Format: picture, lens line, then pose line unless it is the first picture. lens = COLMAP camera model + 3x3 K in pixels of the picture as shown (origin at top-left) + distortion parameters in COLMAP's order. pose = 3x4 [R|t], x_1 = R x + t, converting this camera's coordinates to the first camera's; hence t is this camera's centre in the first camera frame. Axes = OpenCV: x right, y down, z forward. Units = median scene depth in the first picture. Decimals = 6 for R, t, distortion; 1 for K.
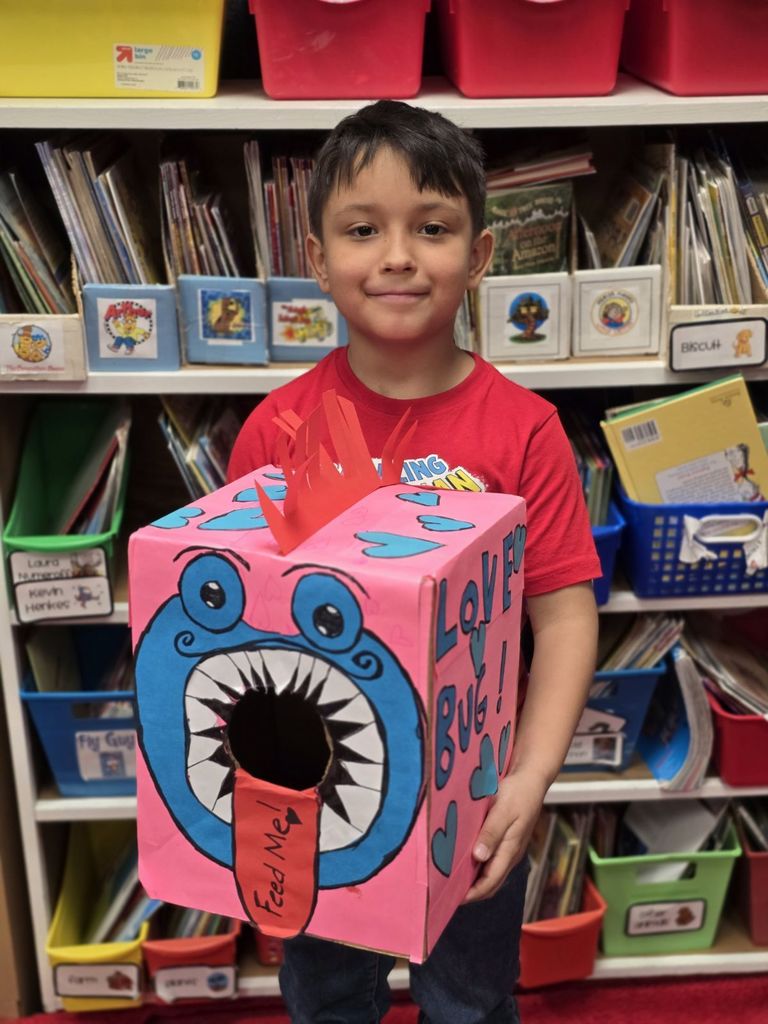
lens RADIAL K [[1354.9, 0, 402.5], [0, 1354.9, 472.3], [0, 0, 1]] dist [0.136343, -0.445082]
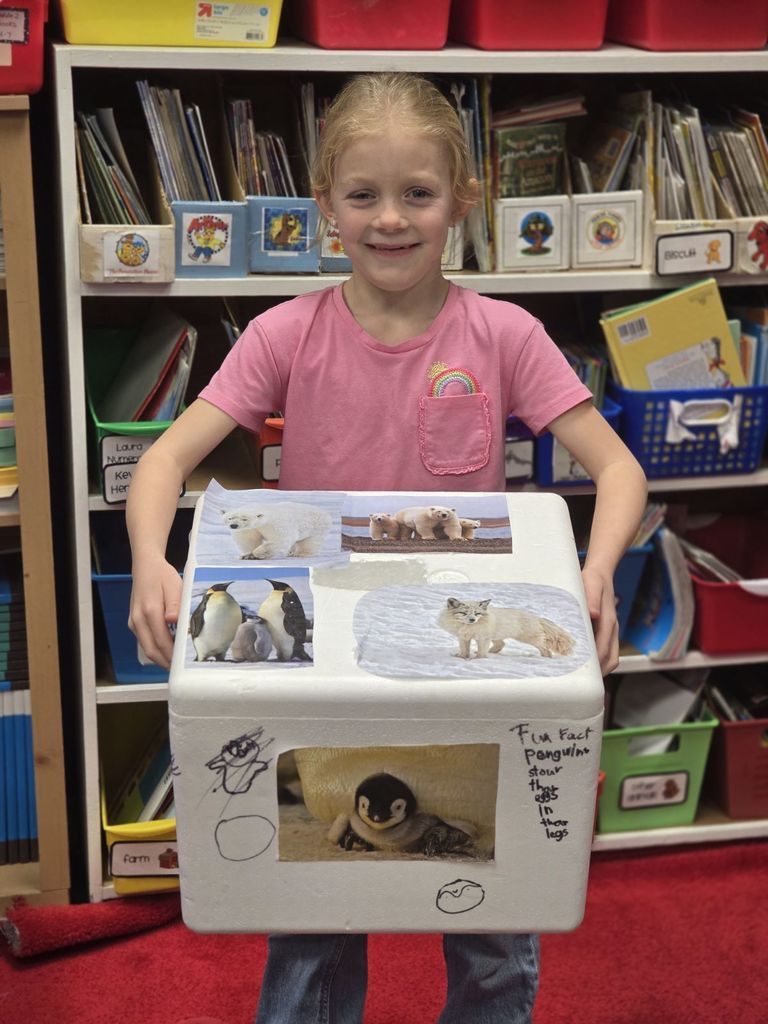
lens RADIAL K [[2053.4, 0, 384.0], [0, 2053.4, 512.0], [0, 0, 1]] dist [-0.025263, 0.434534]
pose [[0.986591, -0.022789, 0.161613, -0.331084], [0.036185, 0.996102, -0.080439, 0.265420], [-0.159150, 0.085209, 0.983570, -0.709575]]
